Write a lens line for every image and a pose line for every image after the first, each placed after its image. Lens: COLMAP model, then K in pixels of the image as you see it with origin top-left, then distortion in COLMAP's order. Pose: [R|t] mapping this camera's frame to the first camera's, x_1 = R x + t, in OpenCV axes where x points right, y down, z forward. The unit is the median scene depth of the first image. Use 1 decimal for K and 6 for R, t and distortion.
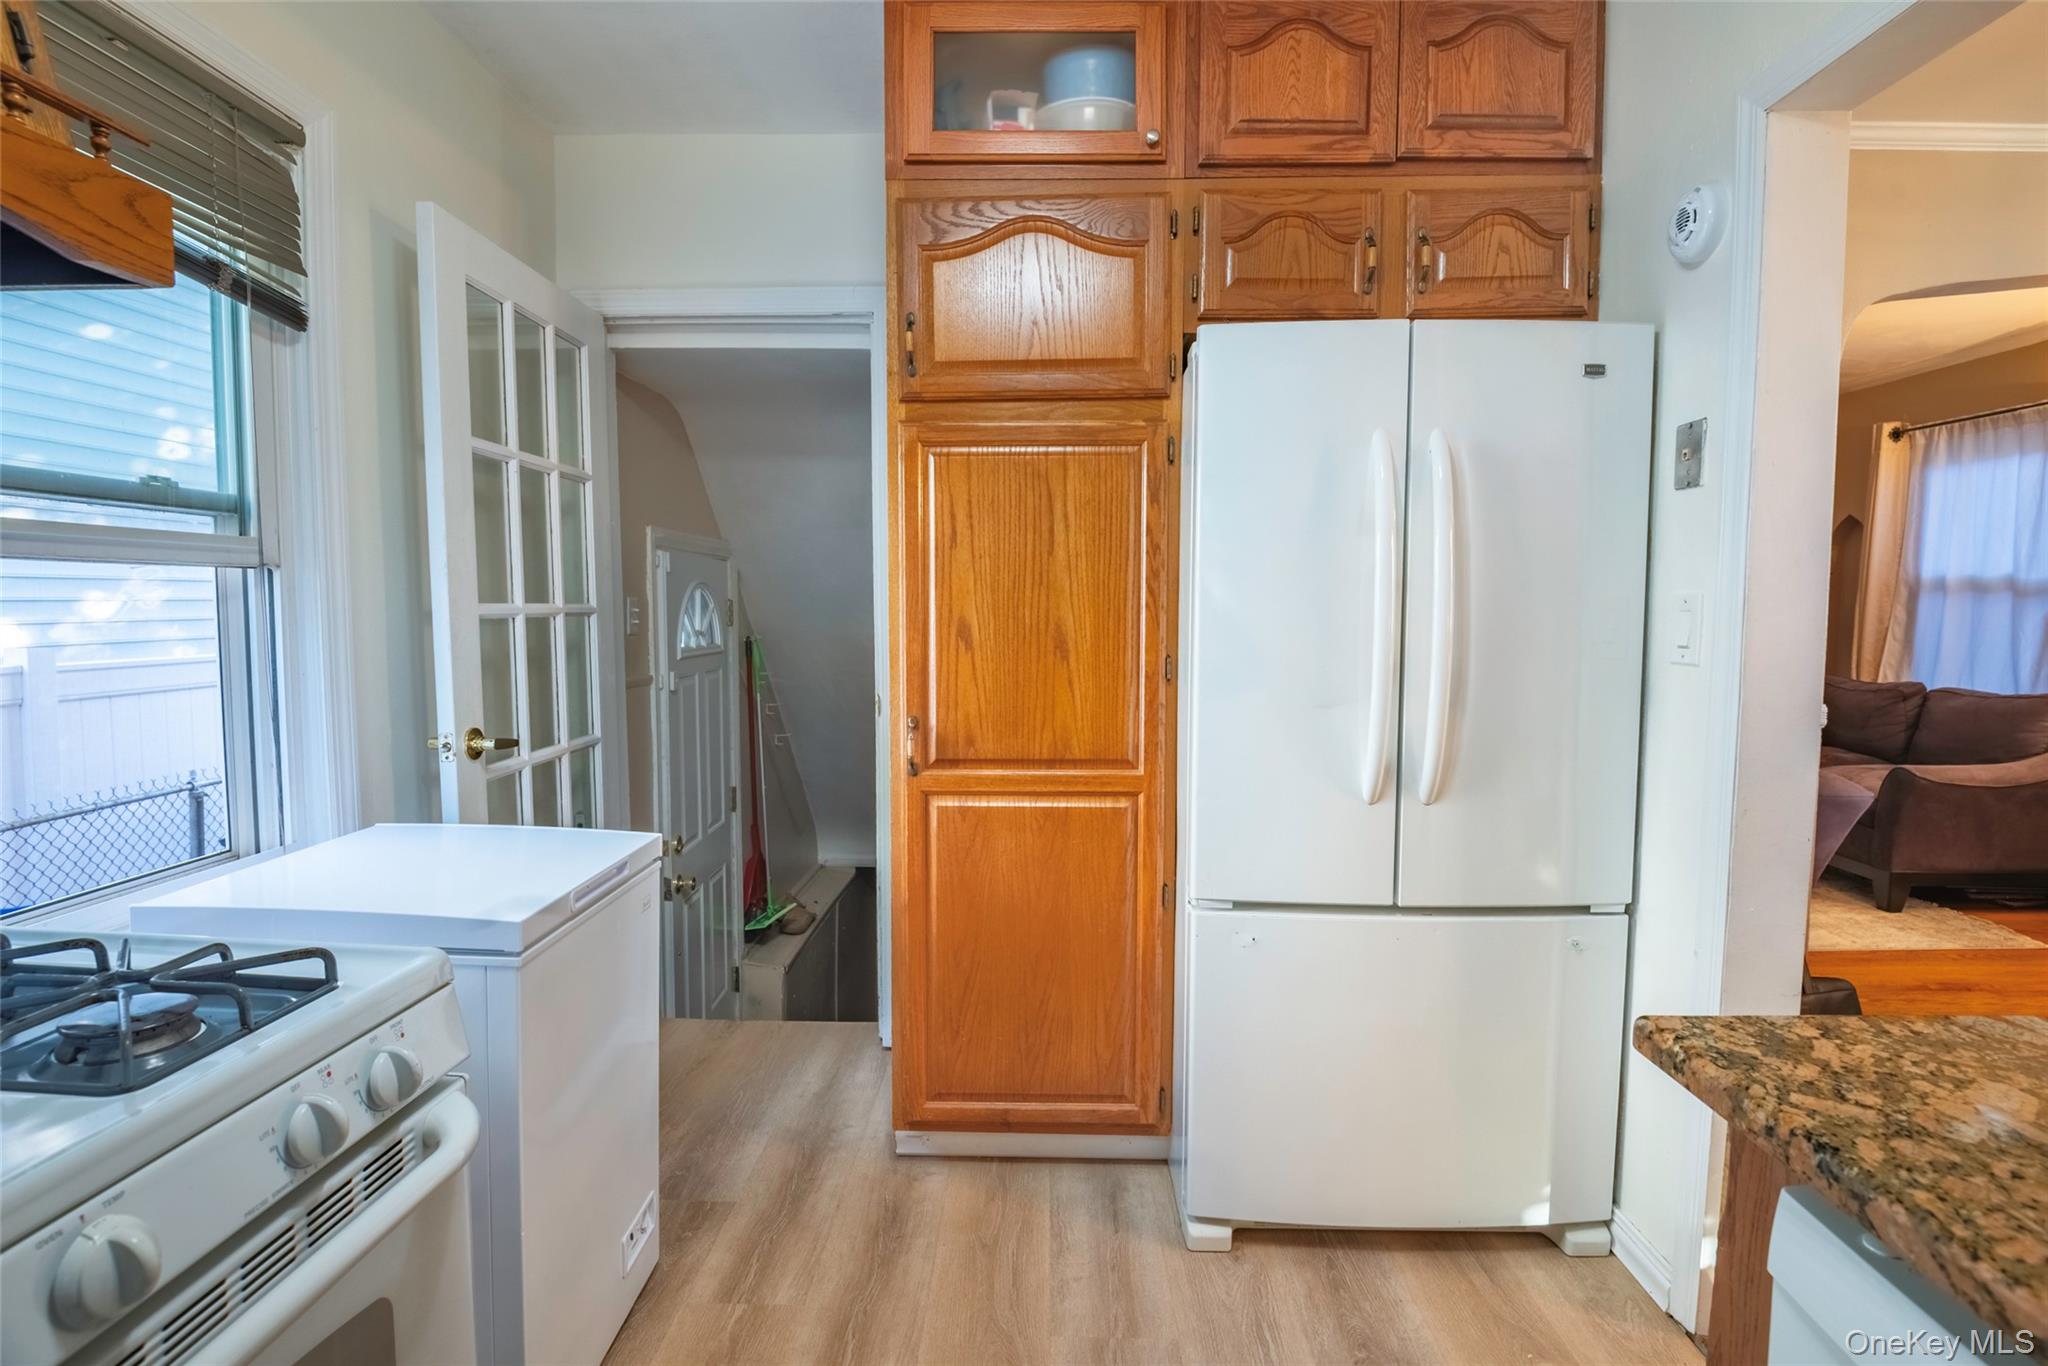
lens RADIAL K [[970.0, 0, 1024.0], [0, 970.0, 683.0], [0, 0, 1]] dist [0.001269, -0.010804]
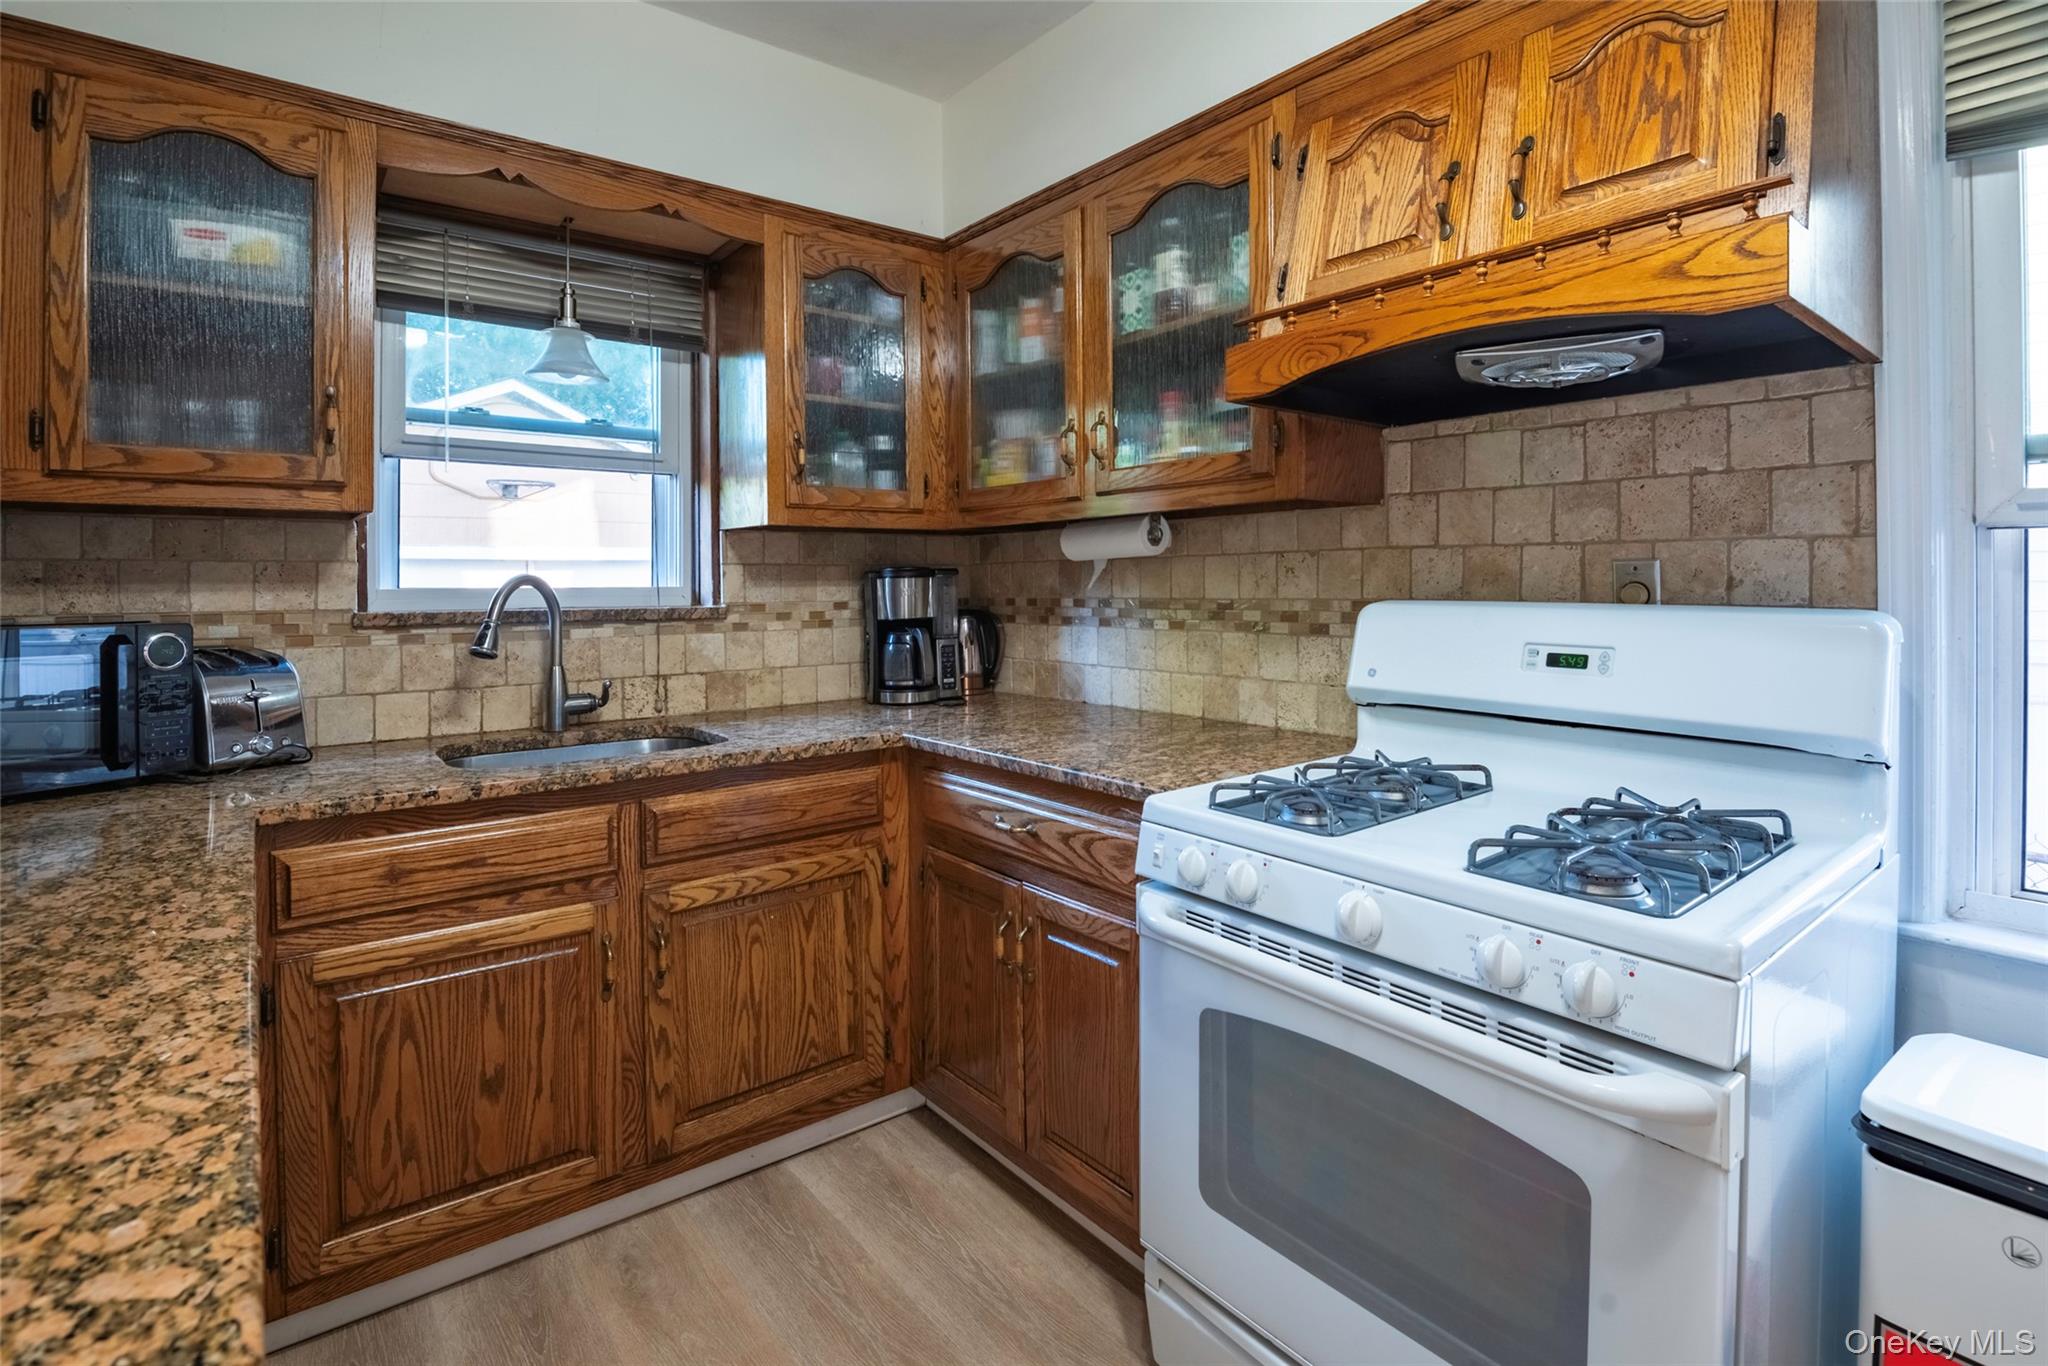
lens RADIAL K [[959.3, 0, 1024.0], [0, 959.3, 683.0], [0, 0, 1]] dist [-0.003015, -0.008466]
pose [[-0.759527, 0.066618, -0.647055, 0.683604], [-0.048568, 0.986157, 0.158540, -0.109518], [0.648660, 0.151842, -0.745778, 1.647853]]
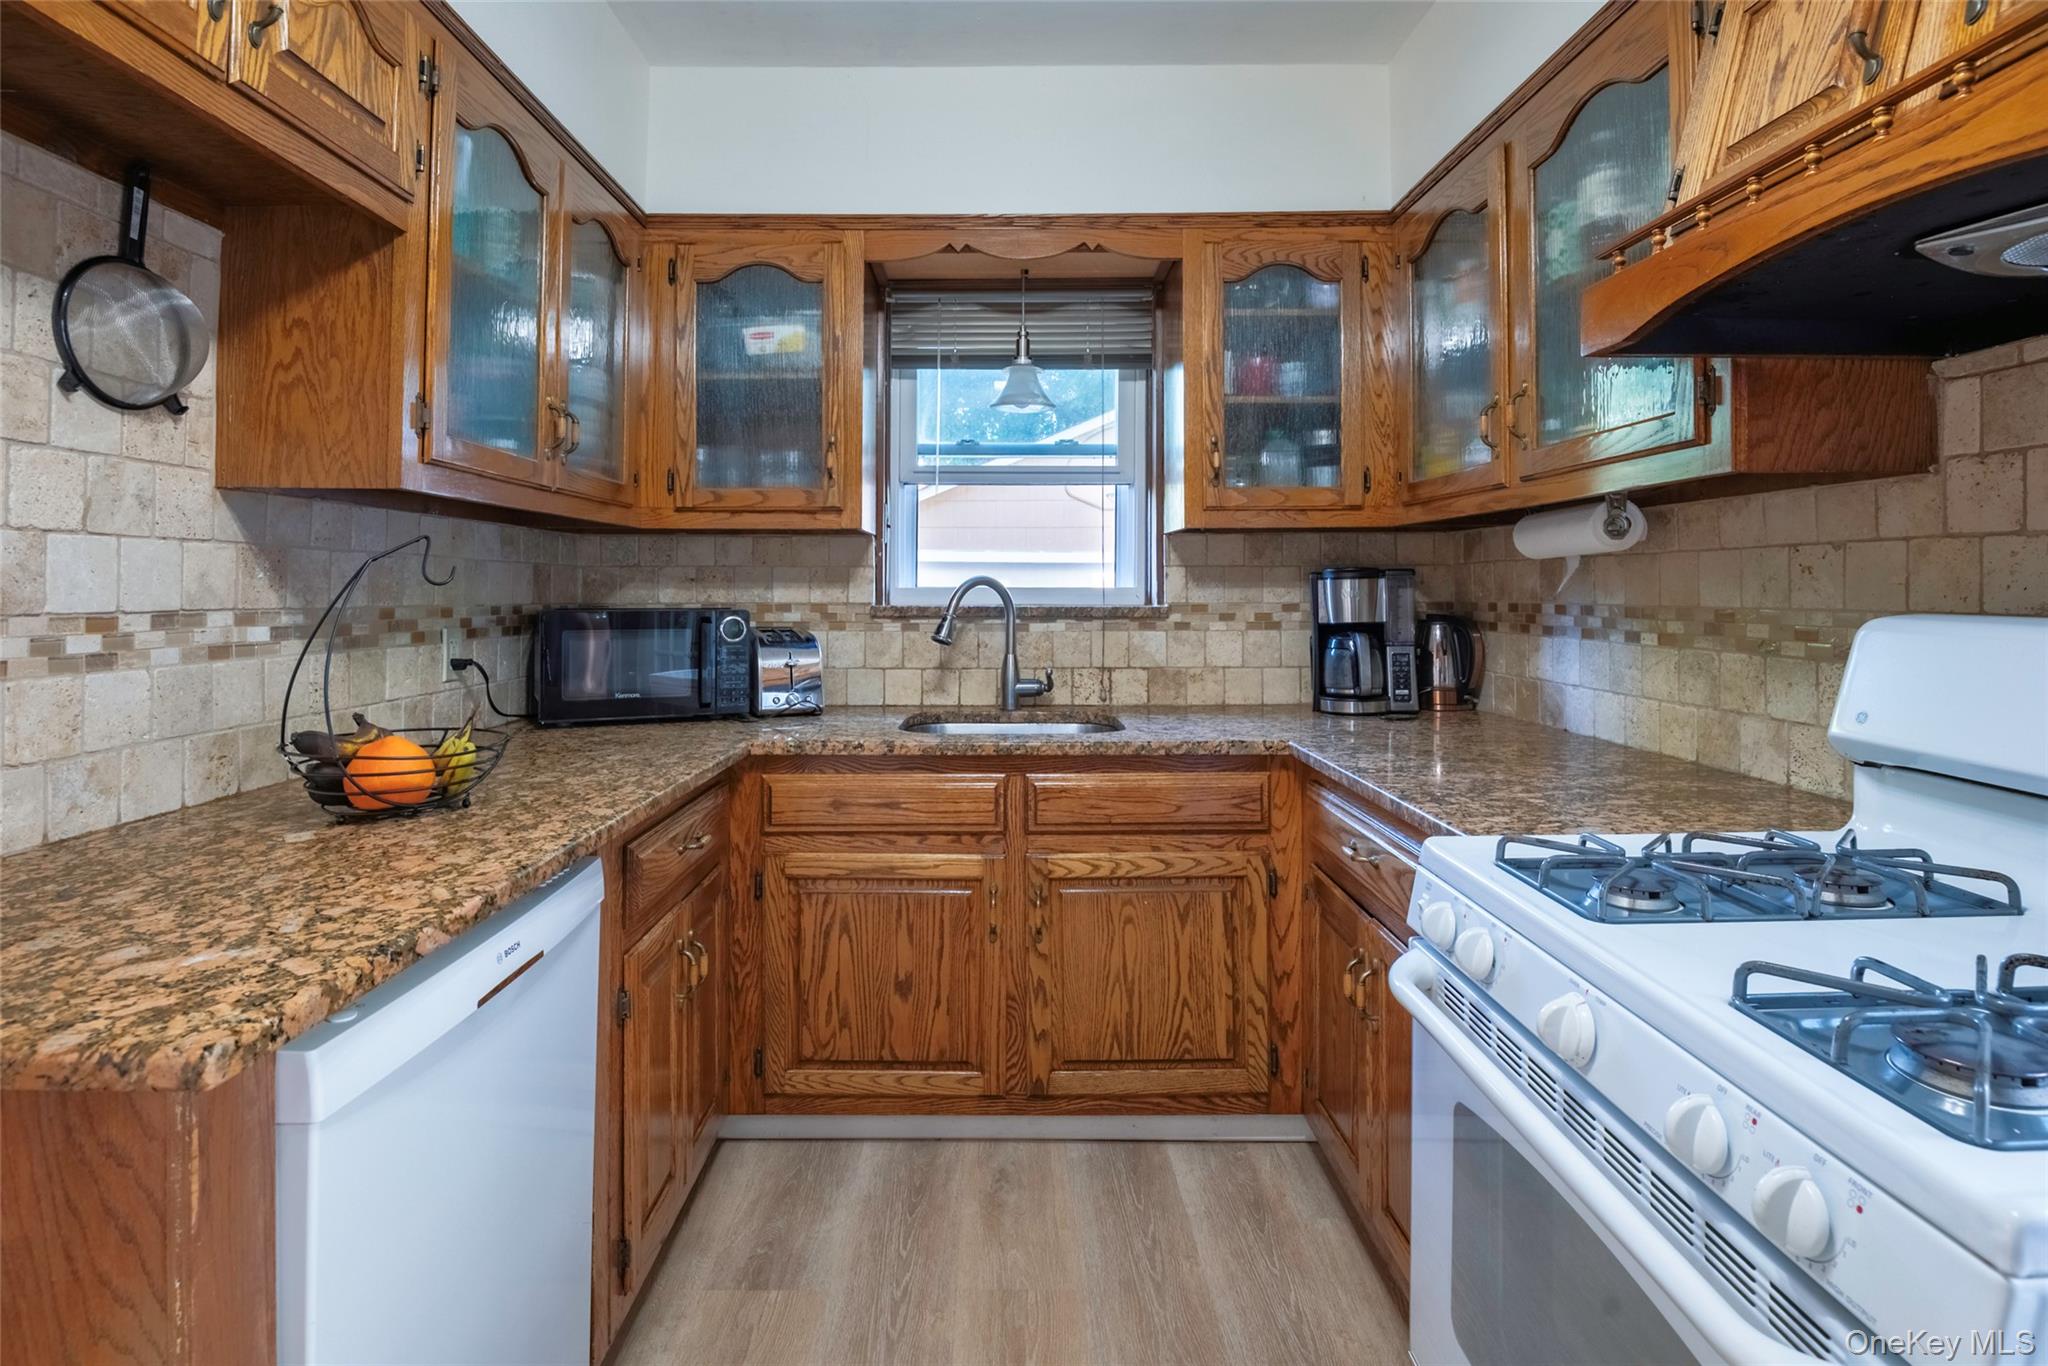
lens RADIAL K [[970.0, 0, 1024.0], [0, 970.0, 683.0], [0, 0, 1]] dist [0.001269, -0.010804]
pose [[-0.998473, 0.001091, -0.055231, -0.033038], [-0.008646, 0.984398, 0.175746, -0.138543], [0.054561, 0.175955, -0.982885, 1.989276]]
